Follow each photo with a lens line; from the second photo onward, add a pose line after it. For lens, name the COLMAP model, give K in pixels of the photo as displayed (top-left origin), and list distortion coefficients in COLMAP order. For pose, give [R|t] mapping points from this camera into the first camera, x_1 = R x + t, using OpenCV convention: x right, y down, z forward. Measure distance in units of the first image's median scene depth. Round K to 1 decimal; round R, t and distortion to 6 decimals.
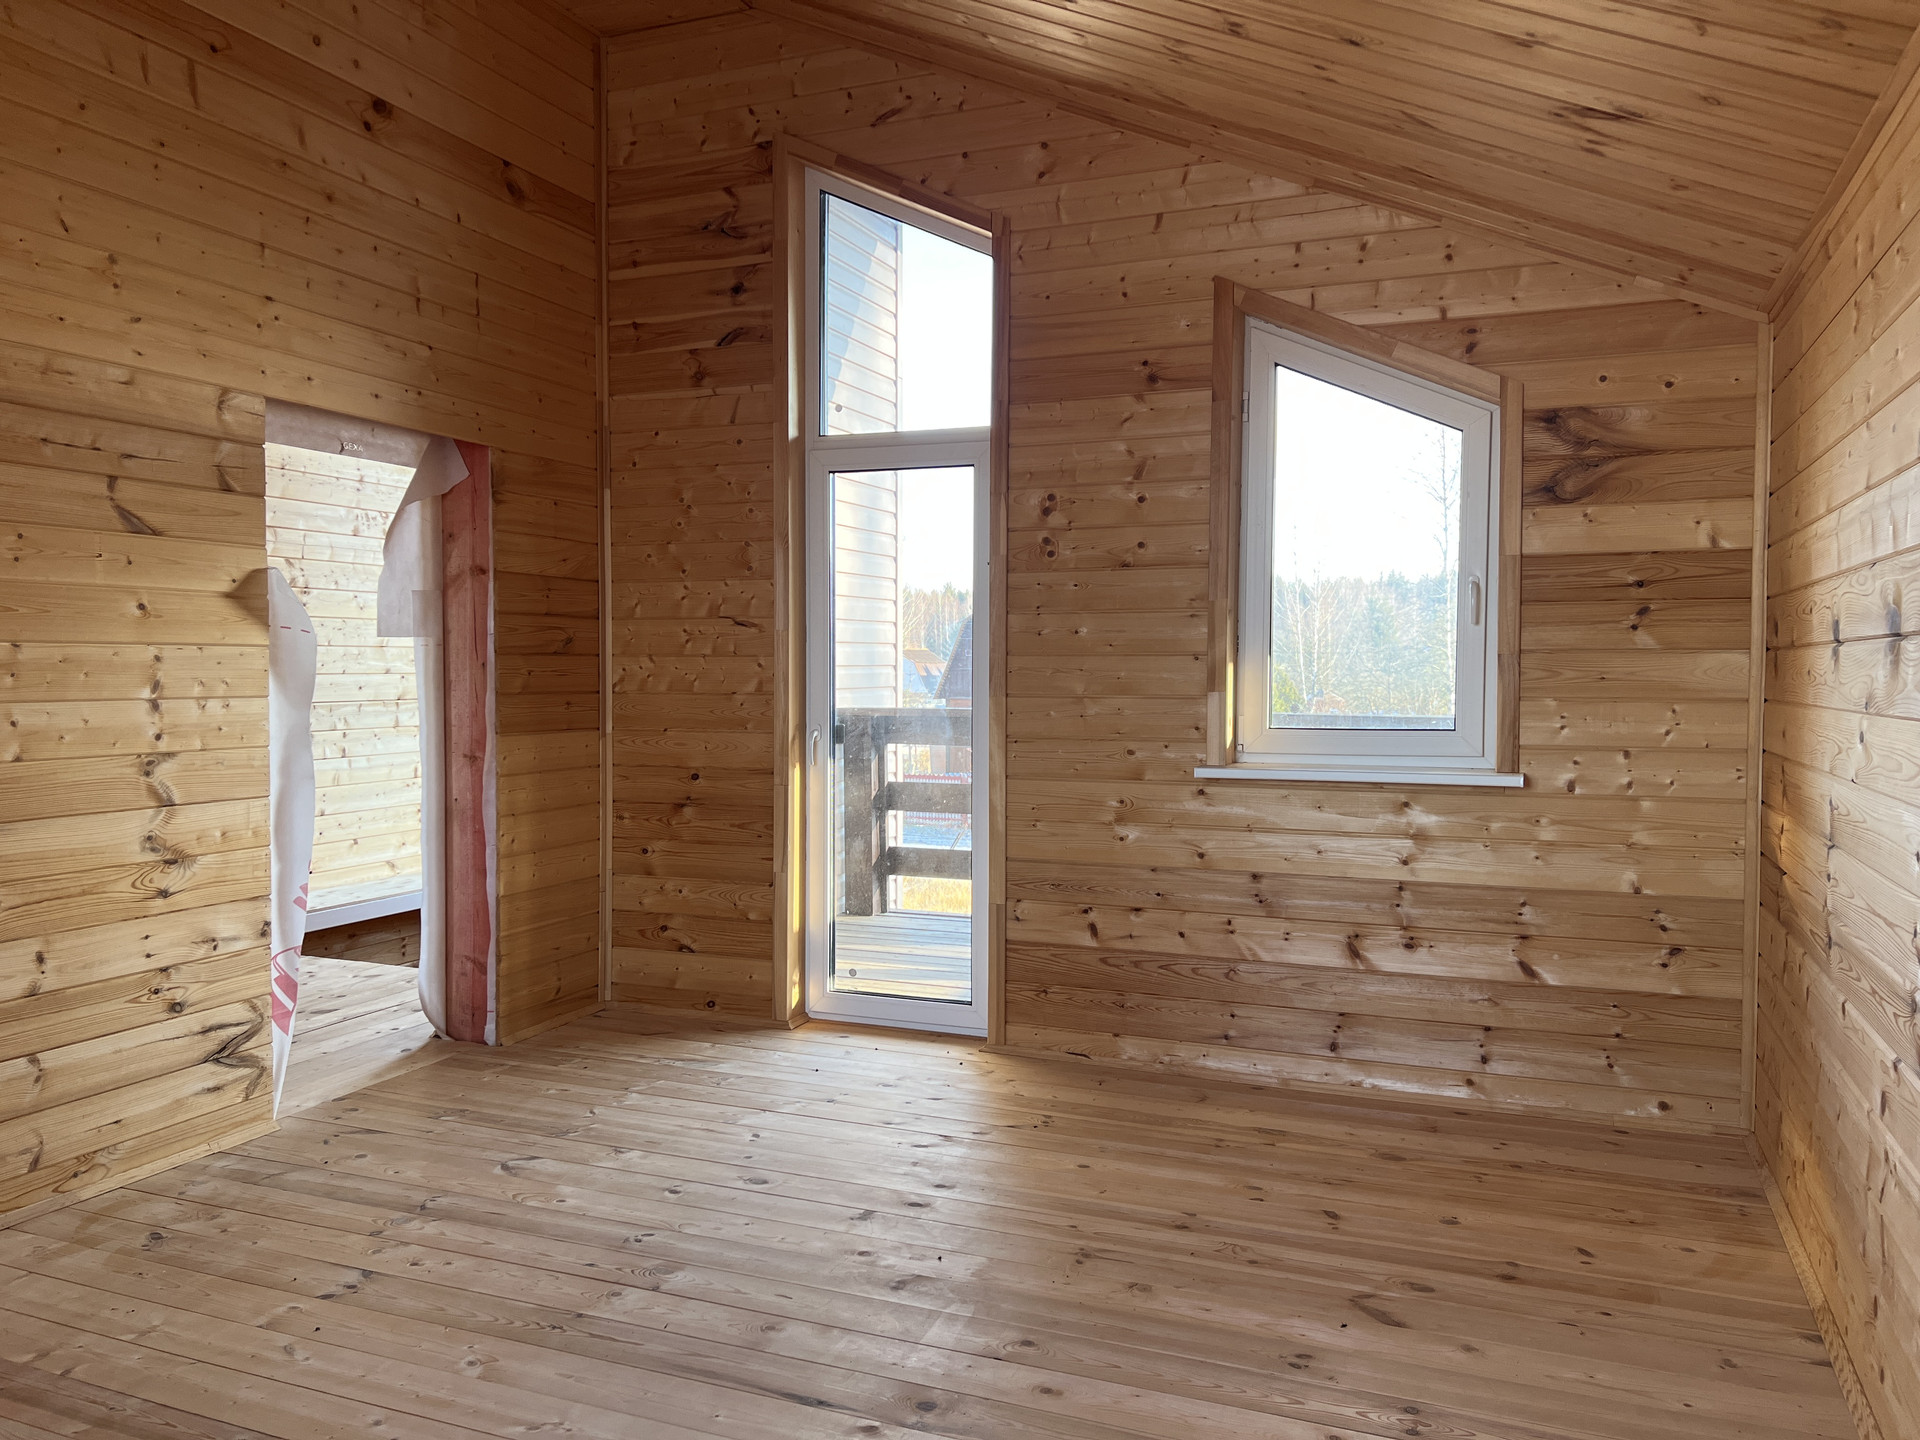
lens RADIAL K [[1429.7, 0, 960.0], [0, 1429.7, 720.0], [0, 0, 1]] dist [0.063573, -0.070724]
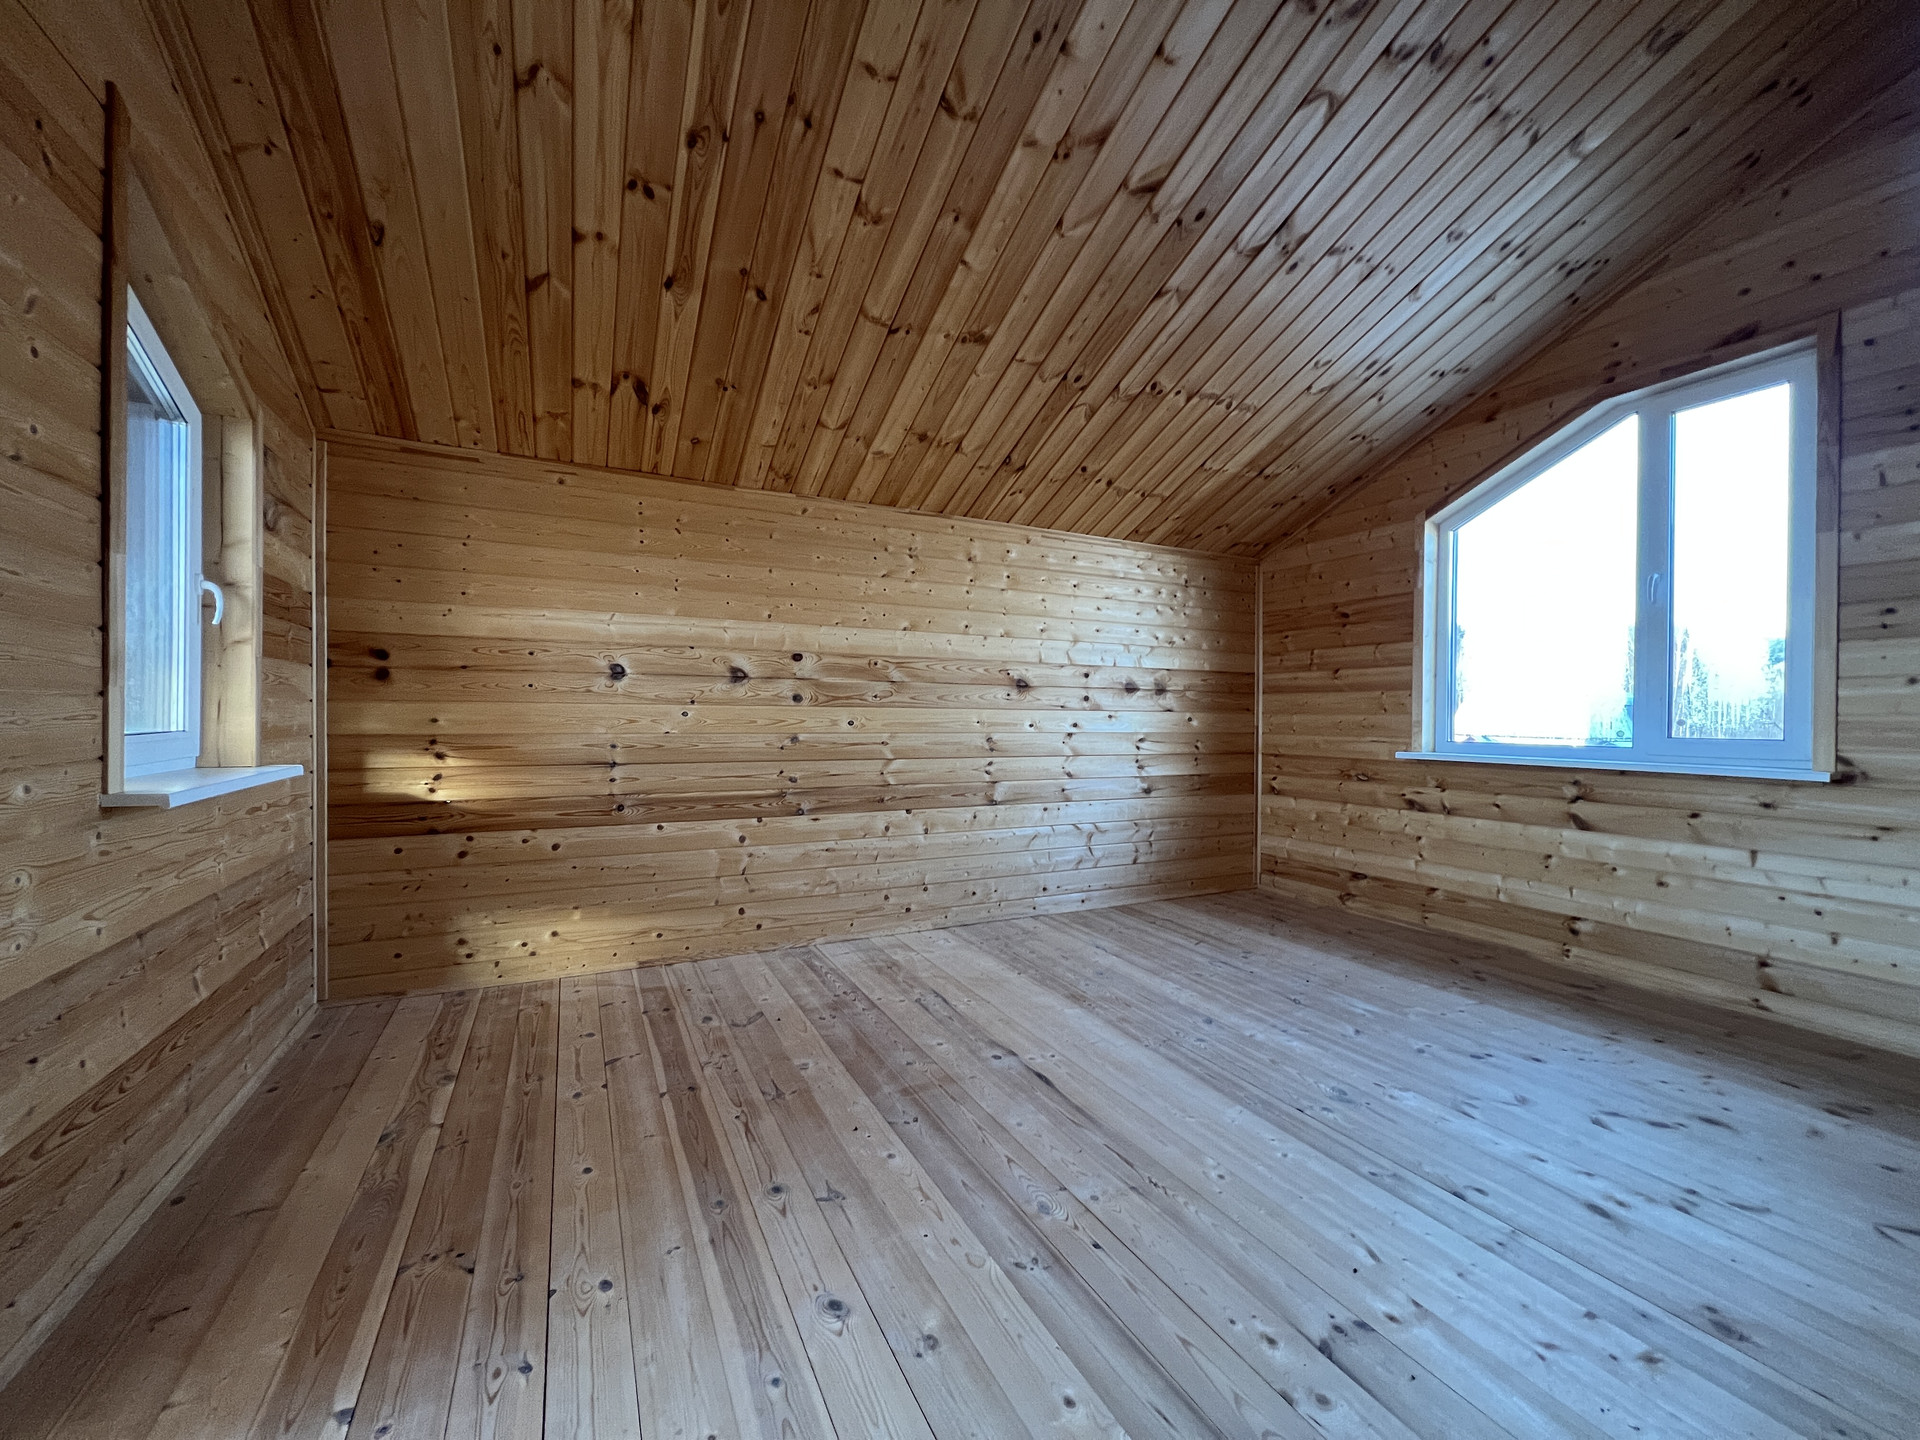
lens RADIAL K [[760.5, 0, 959.5], [0, 760.5, 722.4], [0, 0, 1]] dist [-0.001345, 0.000039]
pose [[-0.759432, -0.017324, 0.650356, -0.342910], [0.011450, 0.999135, 0.039985, -0.011597], [-0.650486, 0.037813, -0.758577, 0.948450]]
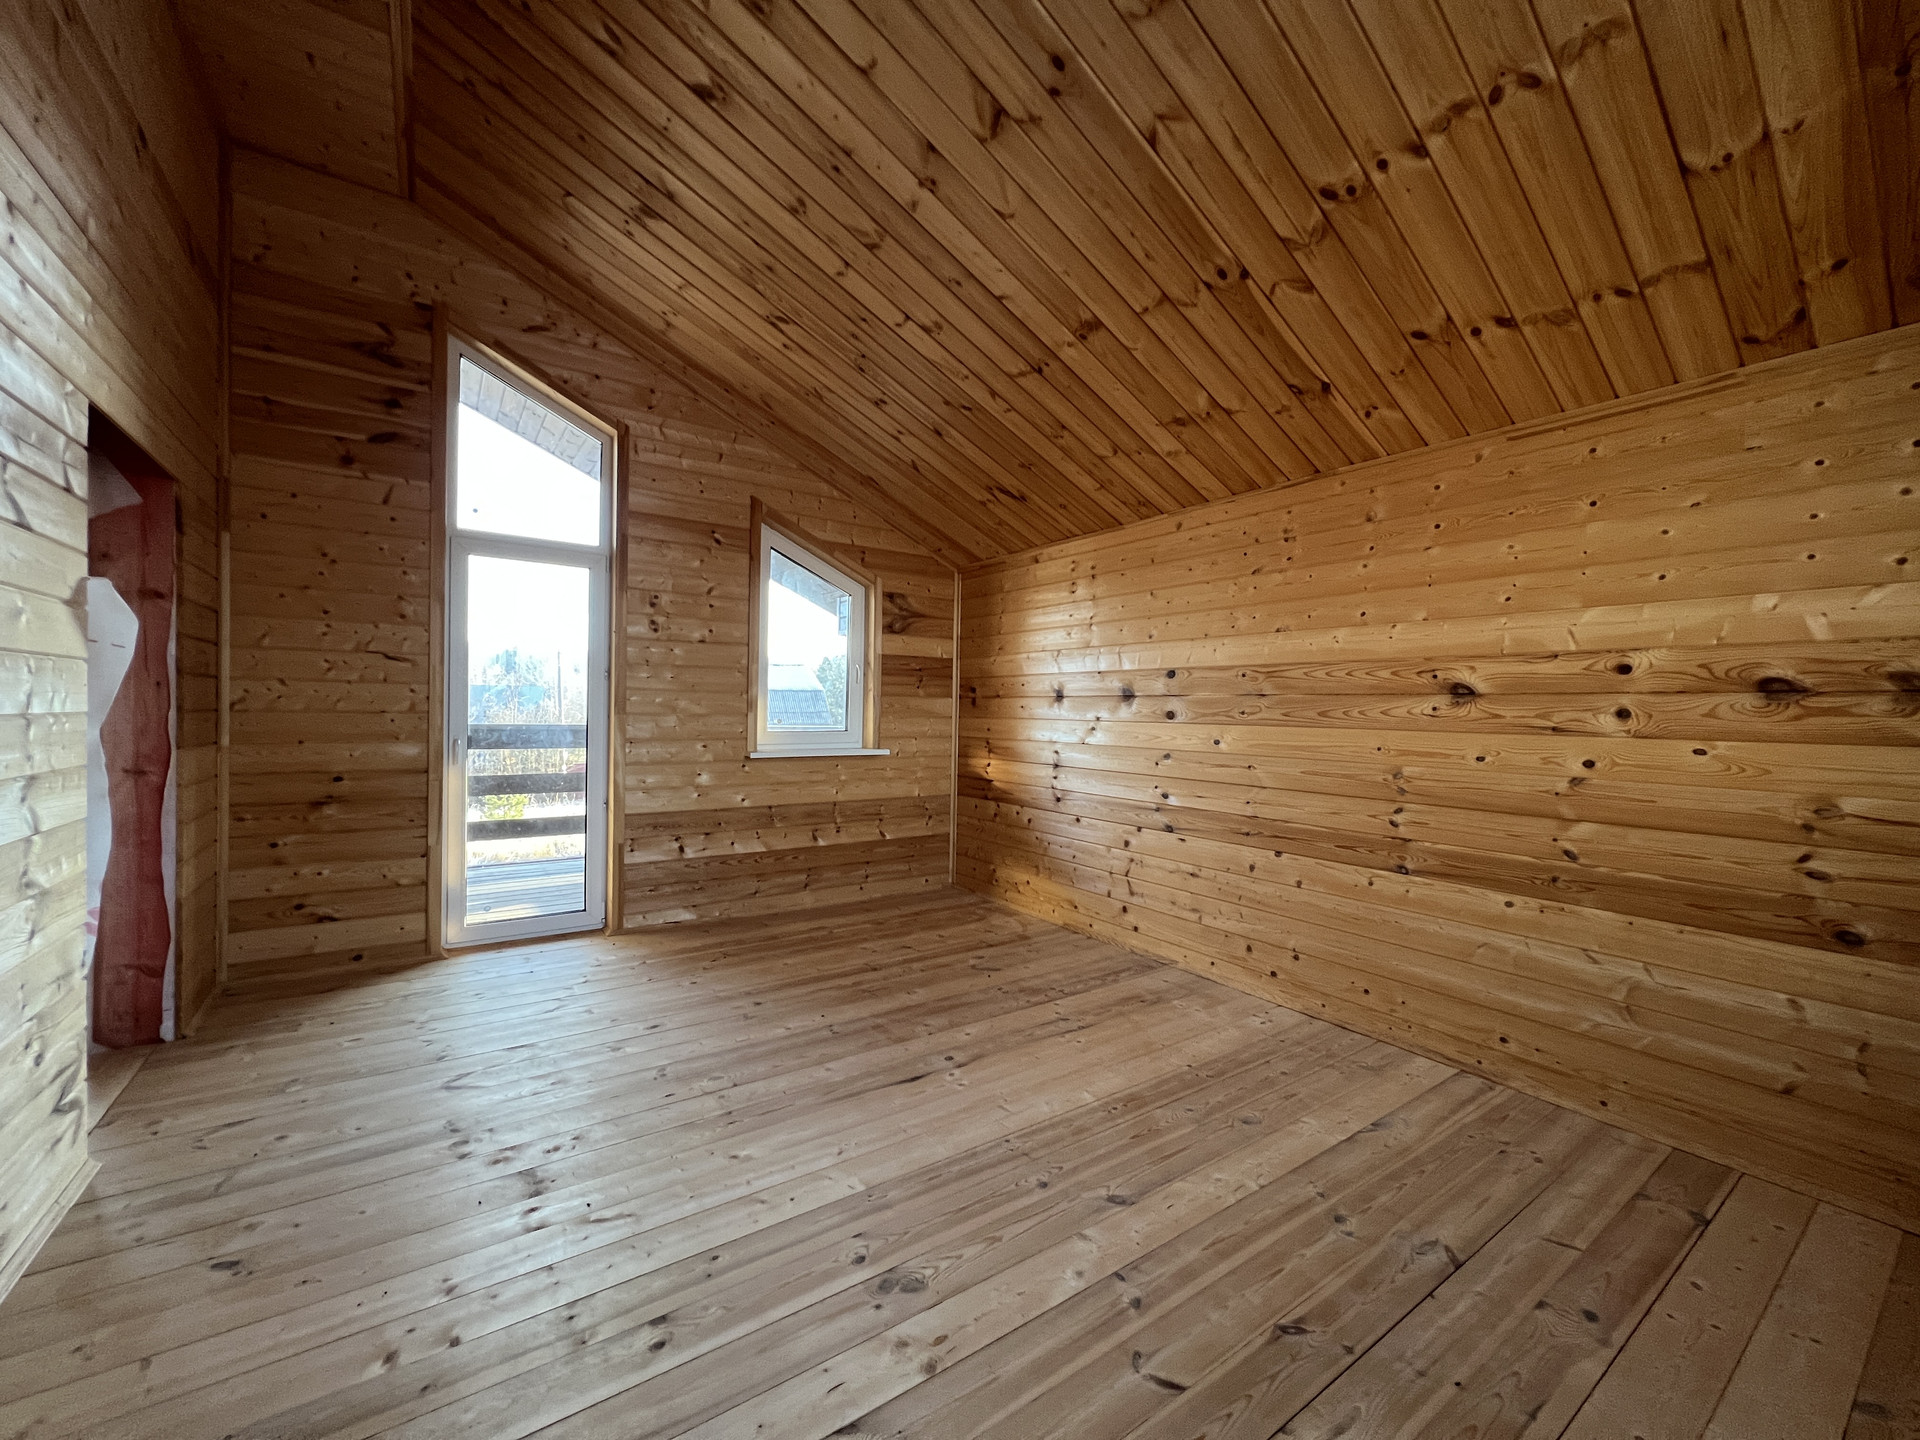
lens RADIAL K [[760.5, 0, 959.5], [0, 760.5, 722.4], [0, 0, 1]] dist [-0.001345, 0.000039]
pose [[0.540374, -0.005678, 0.841406, -0.488268], [0.013469, 0.999907, -0.001902, -0.000865], [-0.841317, 0.012361, 0.540400, 0.207957]]
